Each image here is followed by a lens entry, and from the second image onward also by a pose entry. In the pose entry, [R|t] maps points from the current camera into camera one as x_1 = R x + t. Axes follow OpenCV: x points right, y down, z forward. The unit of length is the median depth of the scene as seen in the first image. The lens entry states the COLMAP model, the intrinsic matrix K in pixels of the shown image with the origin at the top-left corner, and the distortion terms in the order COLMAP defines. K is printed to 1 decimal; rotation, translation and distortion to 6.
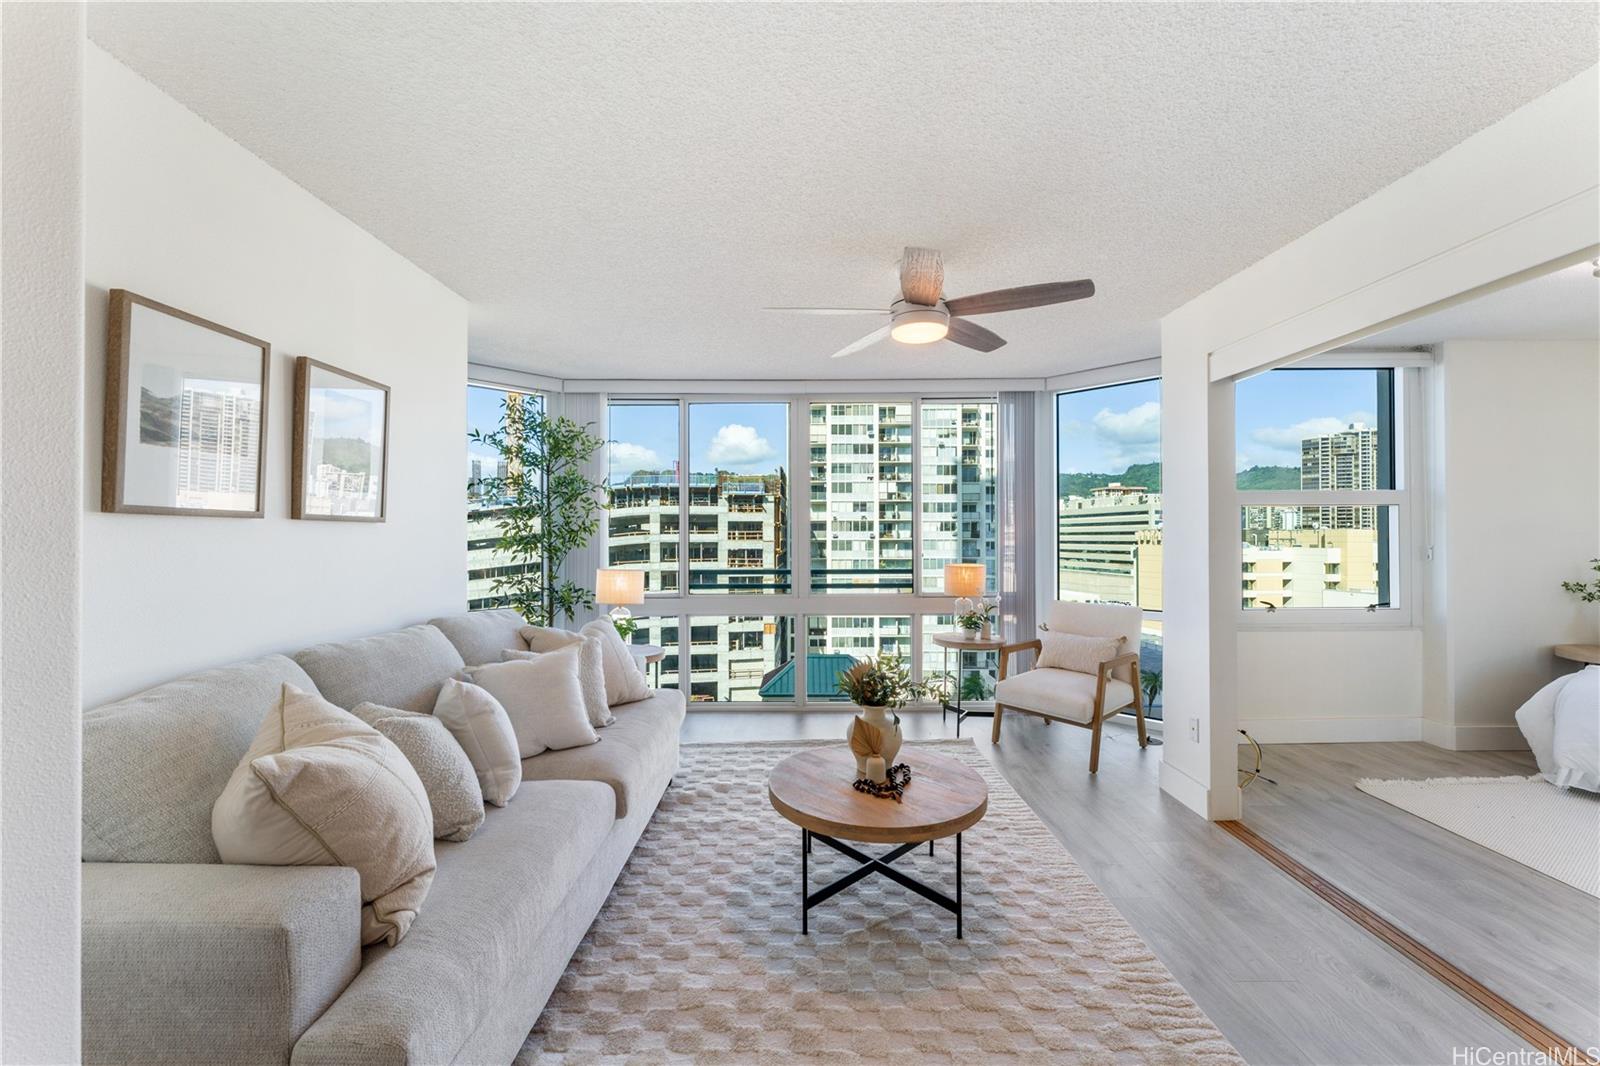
lens RADIAL K [[637.8, 0, 789.3], [0, 637.8, 527.4], [0, 0, 1]] dist [-0.000071, -0.000772]
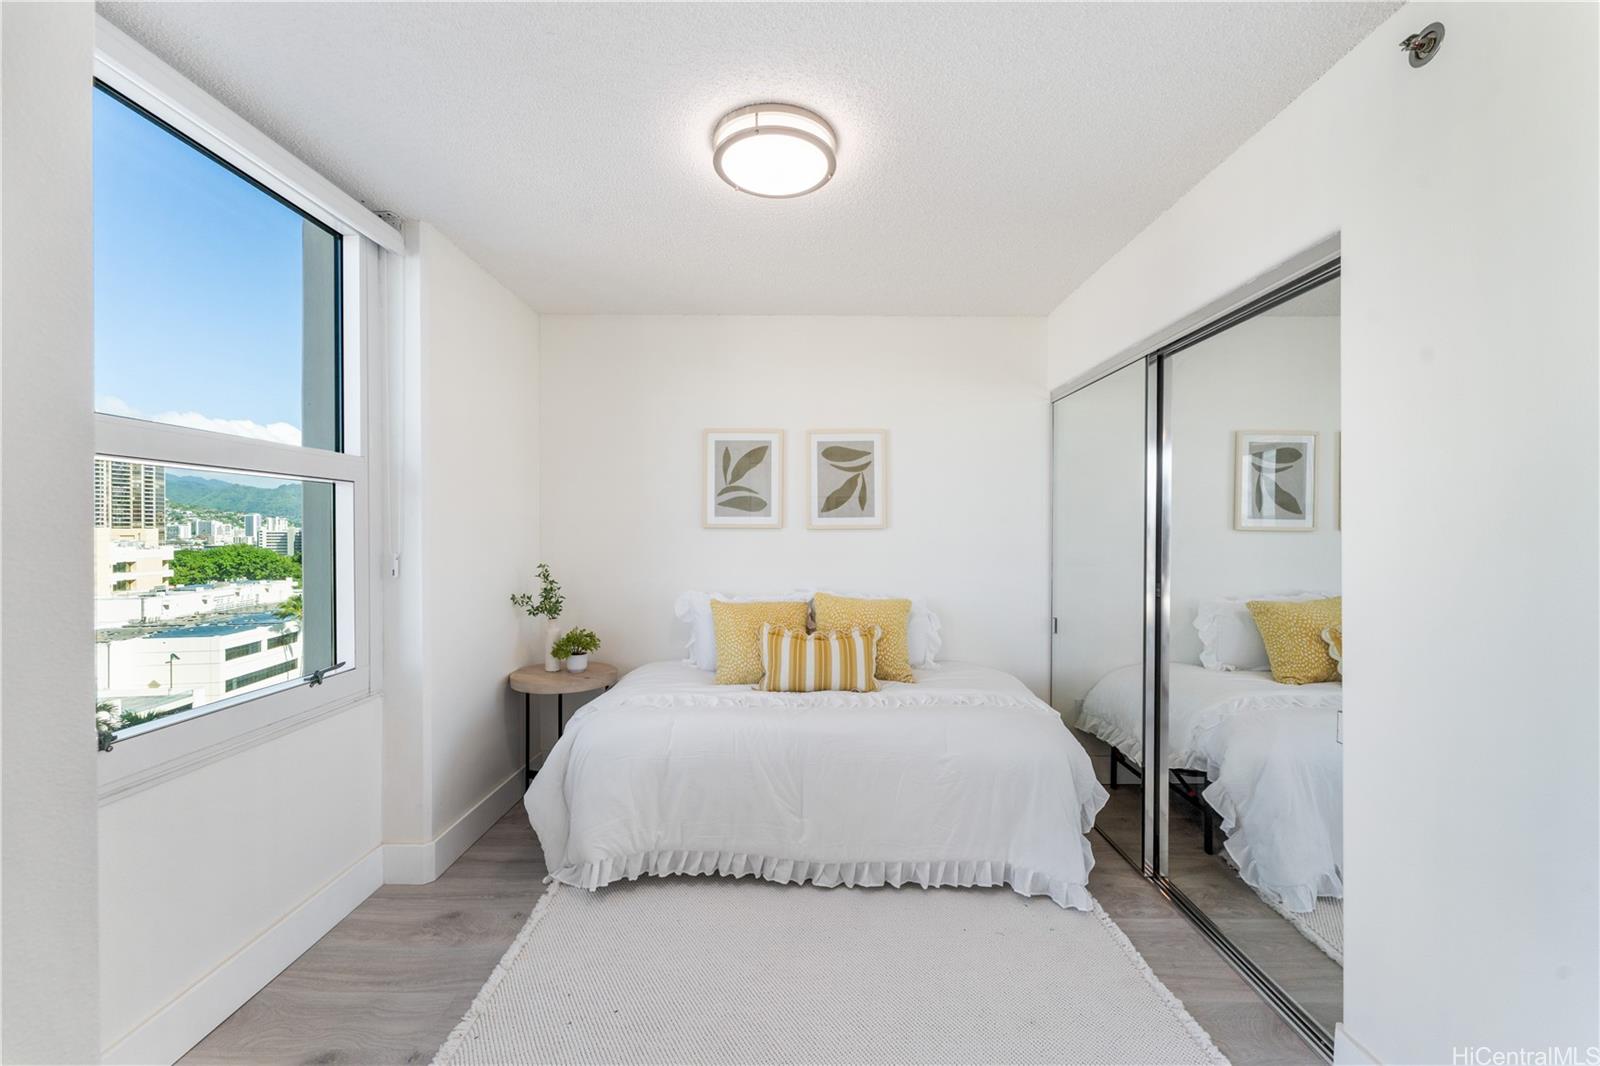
lens RADIAL K [[637.8, 0, 812.5], [0, 637.8, 536.2], [0, 0, 1]] dist [-0.000071, -0.000772]
pose [[-0.000332, -0.008468, 0.999964, 0.406148], [-0.014149, 0.999864, 0.008462, 0.002956], [-0.999900, -0.014146, -0.000451, 0.610342]]
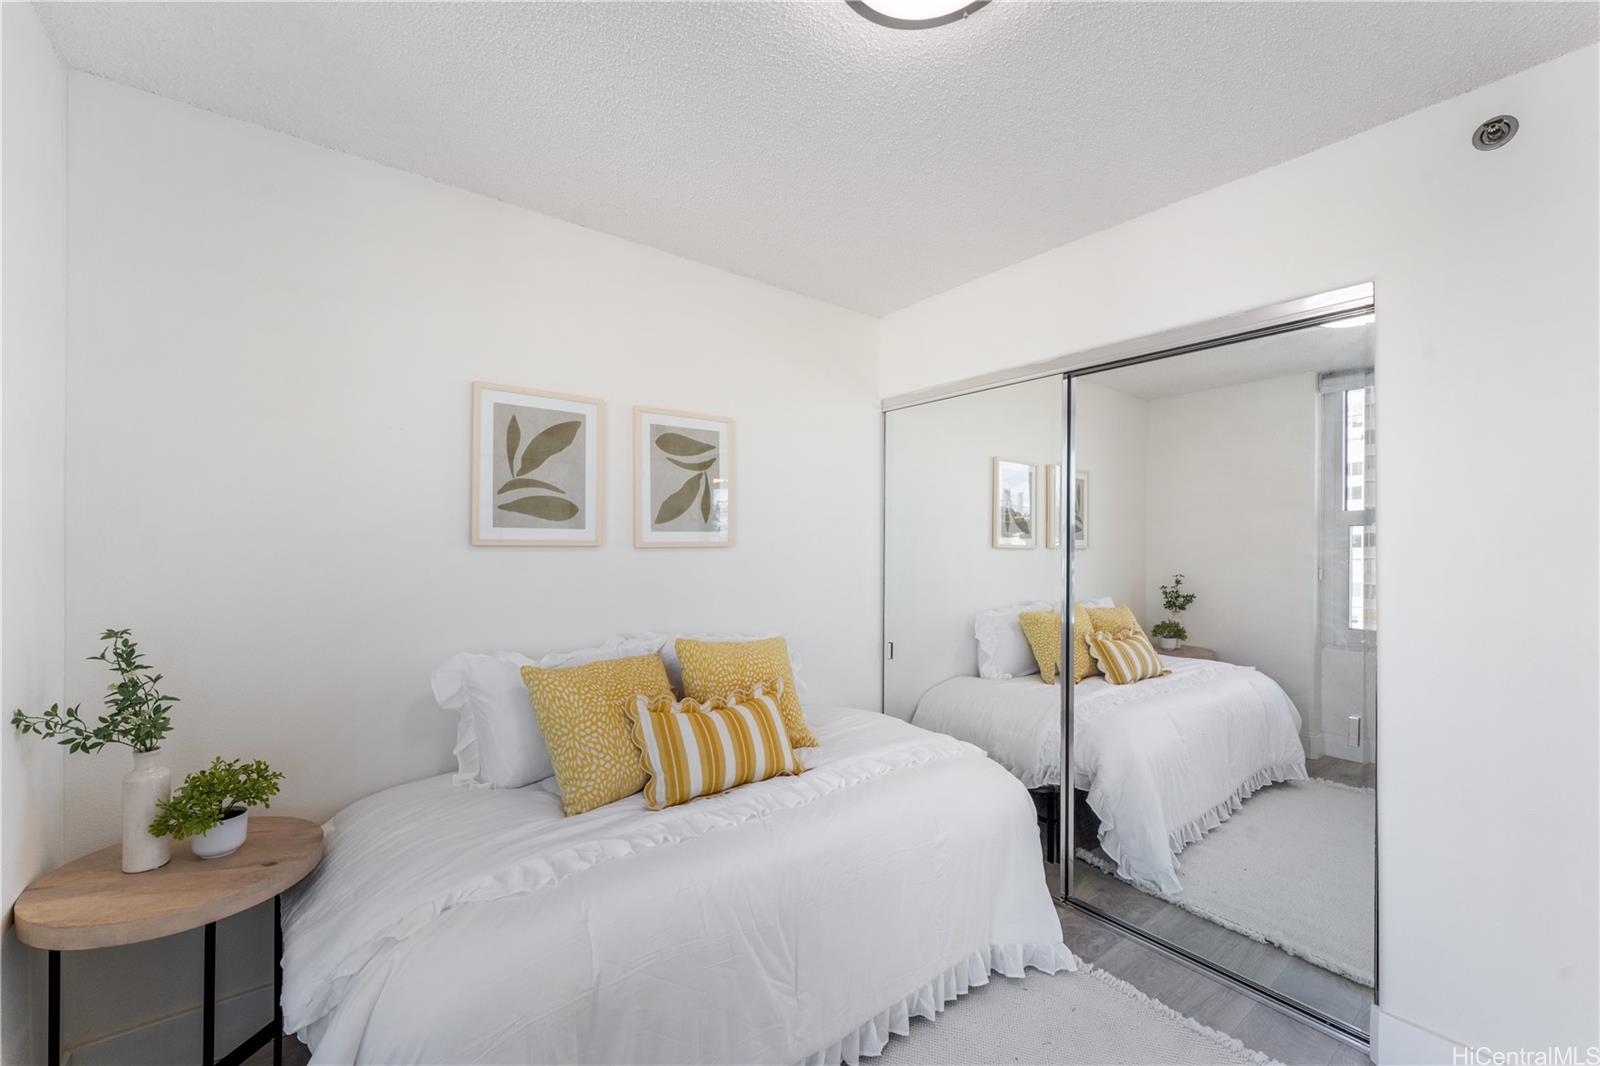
lens RADIAL K [[637.8, 0, 806.2], [0, 637.8, 544.1], [0, 0, 1]] dist [-0.000071, -0.000772]
pose [[-0.608059, -0.002839, 0.793887, 0.695062], [-0.014726, 0.999862, -0.007704, -0.000283], [-0.793755, -0.016375, -0.608017, 0.857243]]
